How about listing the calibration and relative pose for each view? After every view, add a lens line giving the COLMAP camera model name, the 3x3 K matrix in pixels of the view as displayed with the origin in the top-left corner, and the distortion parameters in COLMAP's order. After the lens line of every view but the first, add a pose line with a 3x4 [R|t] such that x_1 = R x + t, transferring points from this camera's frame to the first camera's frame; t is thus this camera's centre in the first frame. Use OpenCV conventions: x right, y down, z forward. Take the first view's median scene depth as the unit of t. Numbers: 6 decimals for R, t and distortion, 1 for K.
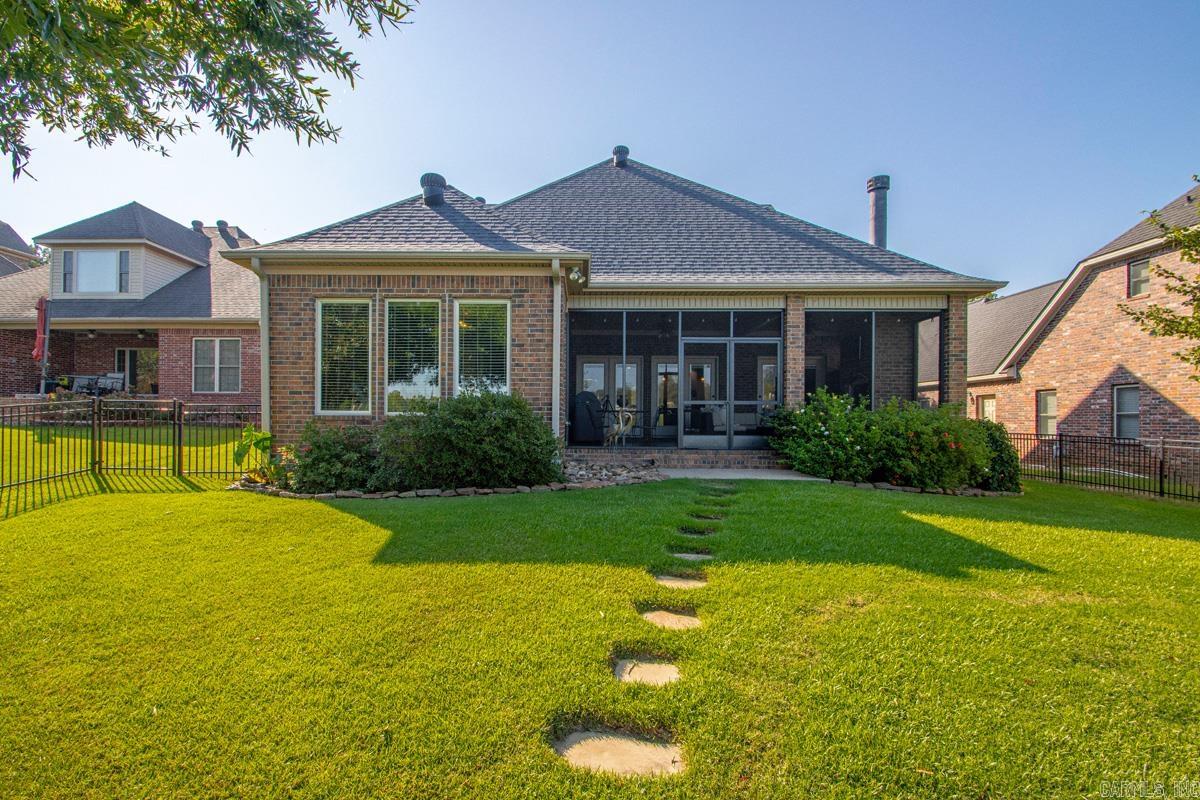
lens RADIAL K [[574.9, 0, 576.9], [0, 574.9, 419.5], [0, 0, 1]] dist [0.025785, -0.023643]
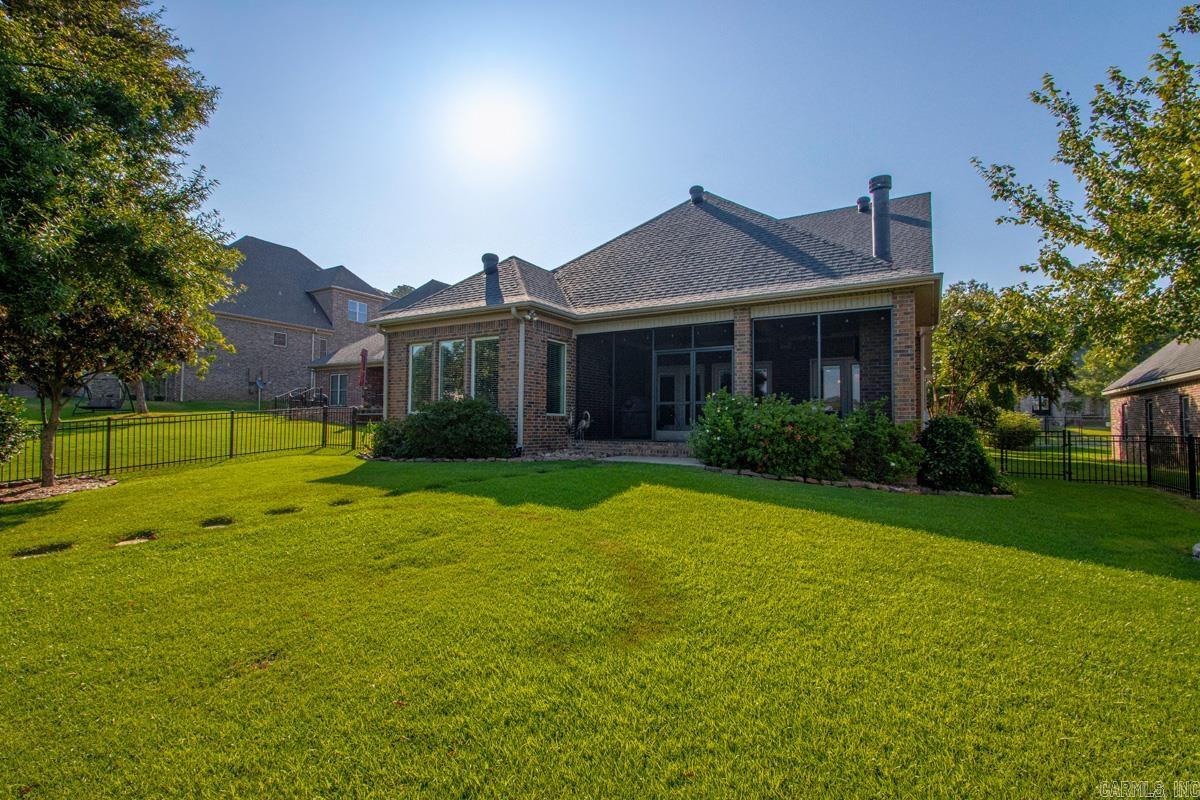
lens RADIAL K [[555.4, 0, 583.9], [0, 555.4, 402.2], [0, 0, 1]] dist [0.023471, -0.021718]
pose [[0.860317, -0.018948, -0.509407, 0.674509], [-0.004718, 0.998970, -0.045126, 0.022327], [0.509738, 0.041226, 0.859342, -0.096528]]
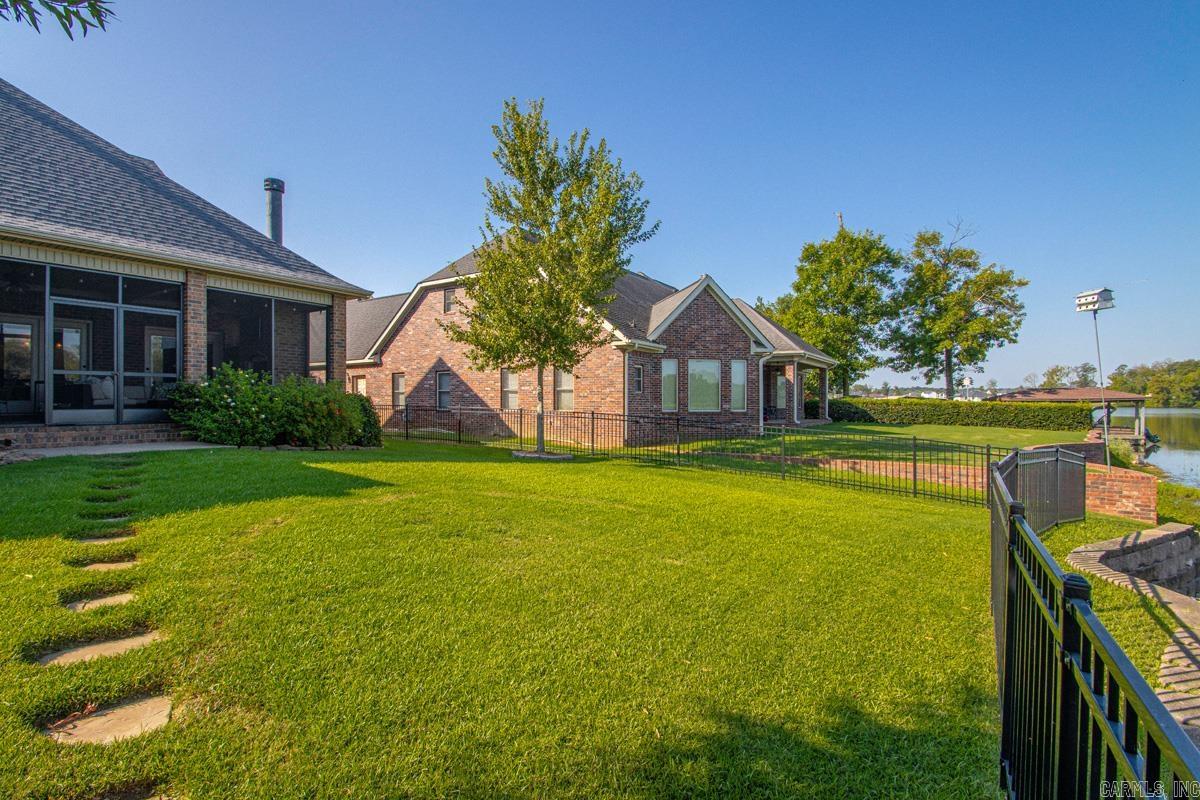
lens RADIAL K [[555.4, 0, 583.9], [0, 555.4, 402.2], [0, 0, 1]] dist [0.023471, -0.021718]
pose [[0.541142, -0.008267, 0.840891, -0.087613], [0.000391, 0.999954, 0.009580, 0.008226], [-0.840931, -0.004855, 0.541120, -0.121843]]
